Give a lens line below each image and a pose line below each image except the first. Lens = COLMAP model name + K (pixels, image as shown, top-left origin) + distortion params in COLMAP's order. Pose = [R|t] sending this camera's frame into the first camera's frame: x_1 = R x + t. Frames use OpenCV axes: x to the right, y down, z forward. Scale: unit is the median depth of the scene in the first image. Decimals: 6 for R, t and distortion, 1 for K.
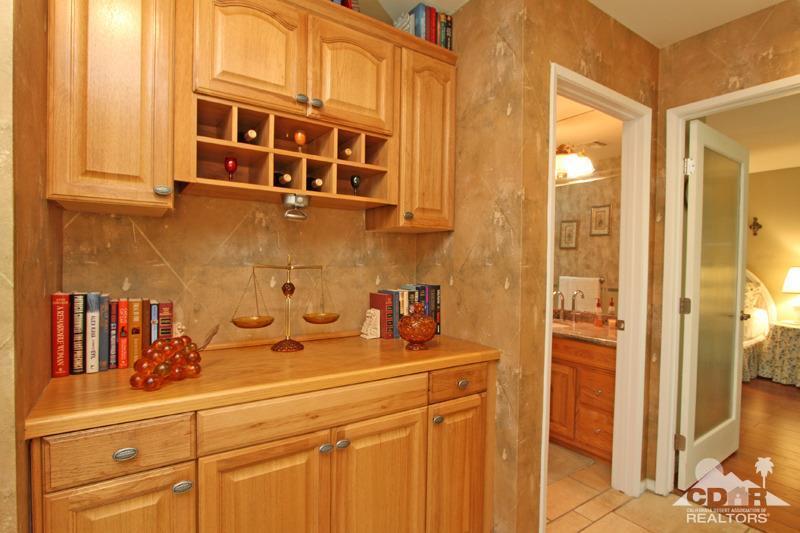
lens RADIAL K [[410.9, 0, 402.6], [0, 410.9, 268.2], [0, 0, 1]] dist [-0.016246, 0.000343]
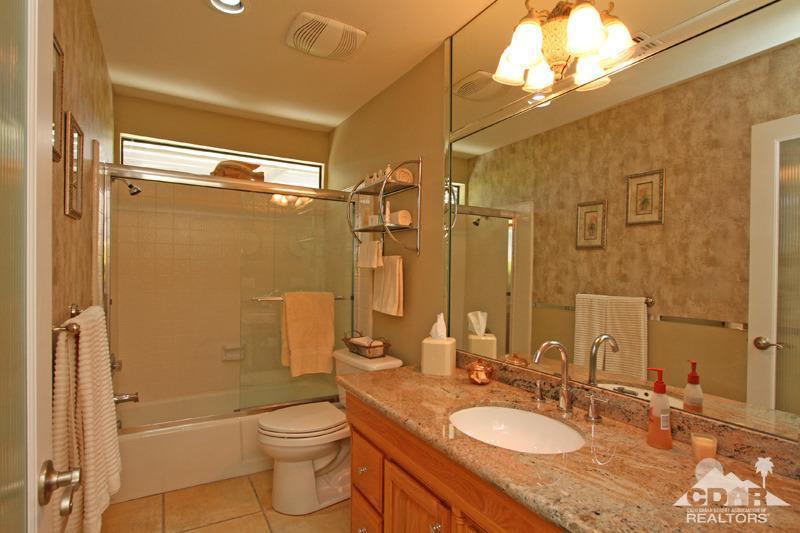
lens RADIAL K [[410.9, 0, 398.1], [0, 410.9, 267.0], [0, 0, 1]] dist [-0.016246, 0.000343]
pose [[0.997257, -0.004378, -0.073883, 0.172006], [0.002409, 0.999640, -0.026717, -0.004361], [0.073974, 0.026466, 0.996909, 0.388170]]
